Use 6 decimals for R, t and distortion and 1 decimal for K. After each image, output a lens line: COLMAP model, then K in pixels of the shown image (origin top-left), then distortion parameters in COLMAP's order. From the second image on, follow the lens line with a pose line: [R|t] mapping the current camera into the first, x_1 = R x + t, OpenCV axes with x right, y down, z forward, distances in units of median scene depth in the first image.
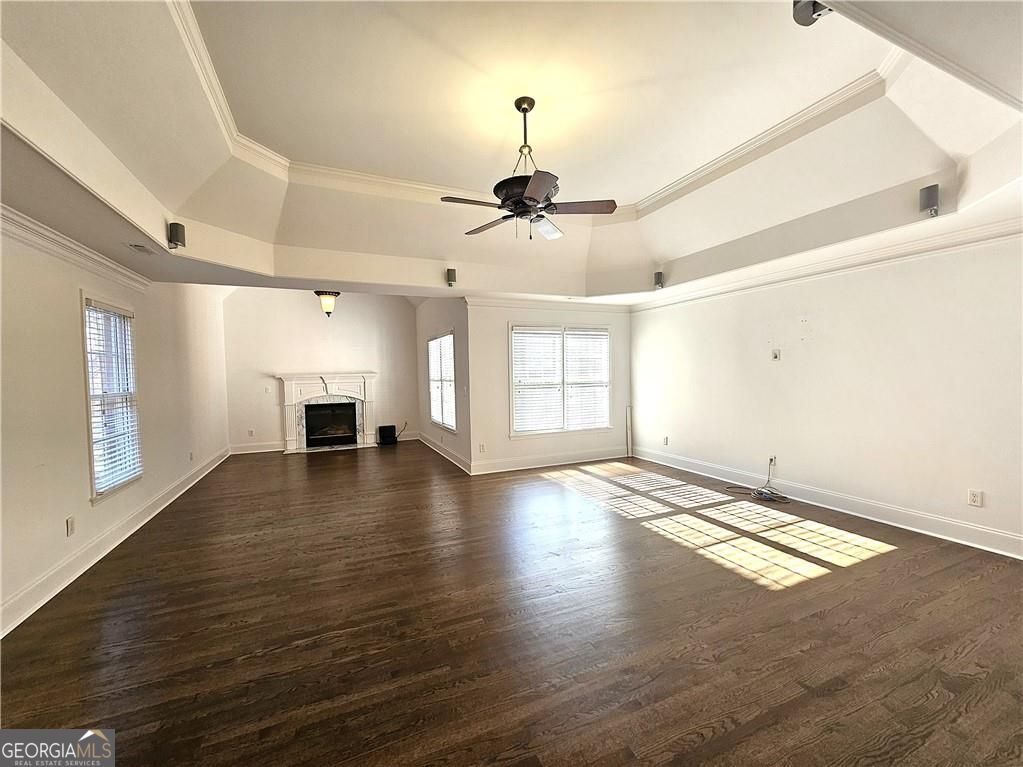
lens RADIAL K [[417.9, 0, 509.7], [0, 417.9, 389.7], [0, 0, 1]] dist [0.024763, 0.000843]
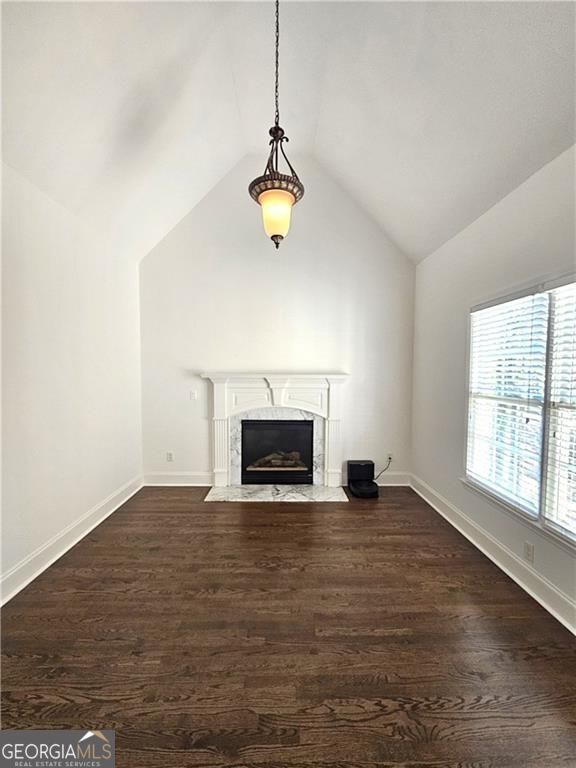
lens RADIAL K [[313.8, 0, 288.4], [0, 313.8, 382.5], [0, 0, 1]] dist [0.024763, 0.000843]
pose [[0.924148, 0.039515, -0.379986, -0.232866], [-0.040665, 0.999160, 0.005004, -0.027432], [0.379864, 0.010828, 0.924979, 0.566997]]
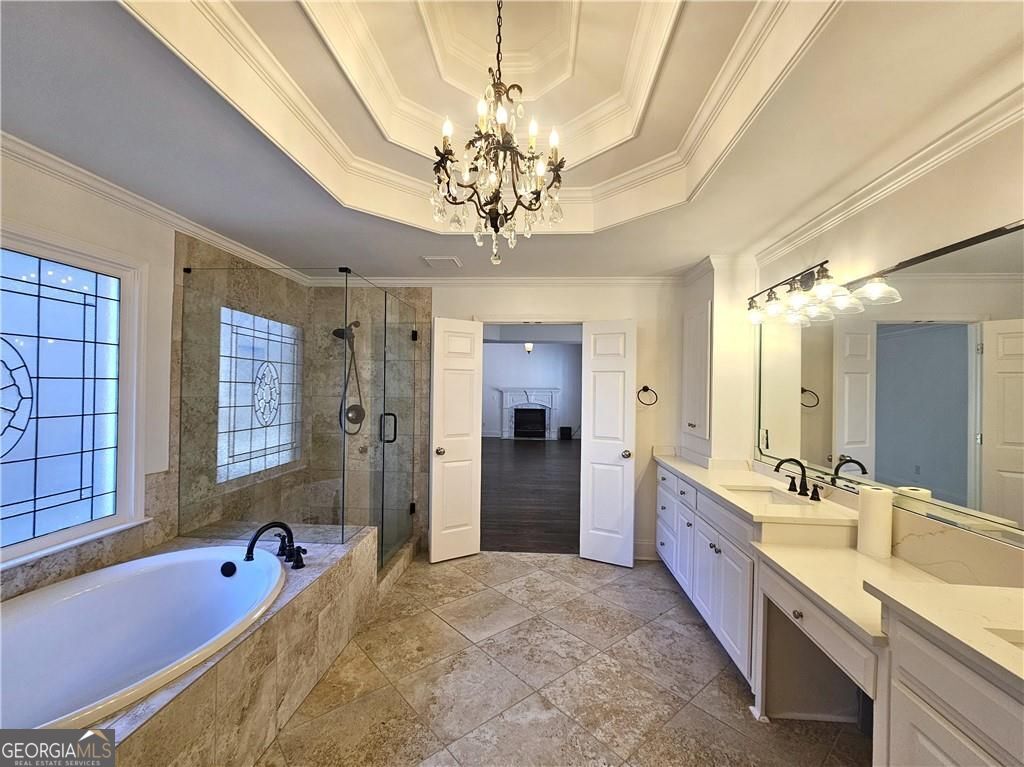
lens RADIAL K [[418.4, 0, 511.6], [0, 418.4, 384.0], [0, 0, 1]] dist [0.024763, 0.000843]
pose [[0.886152, 0.025334, -0.462702, 0.201055], [-0.045532, 0.998433, -0.032535, -0.003142], [0.461153, 0.049899, 0.885916, -0.349737]]
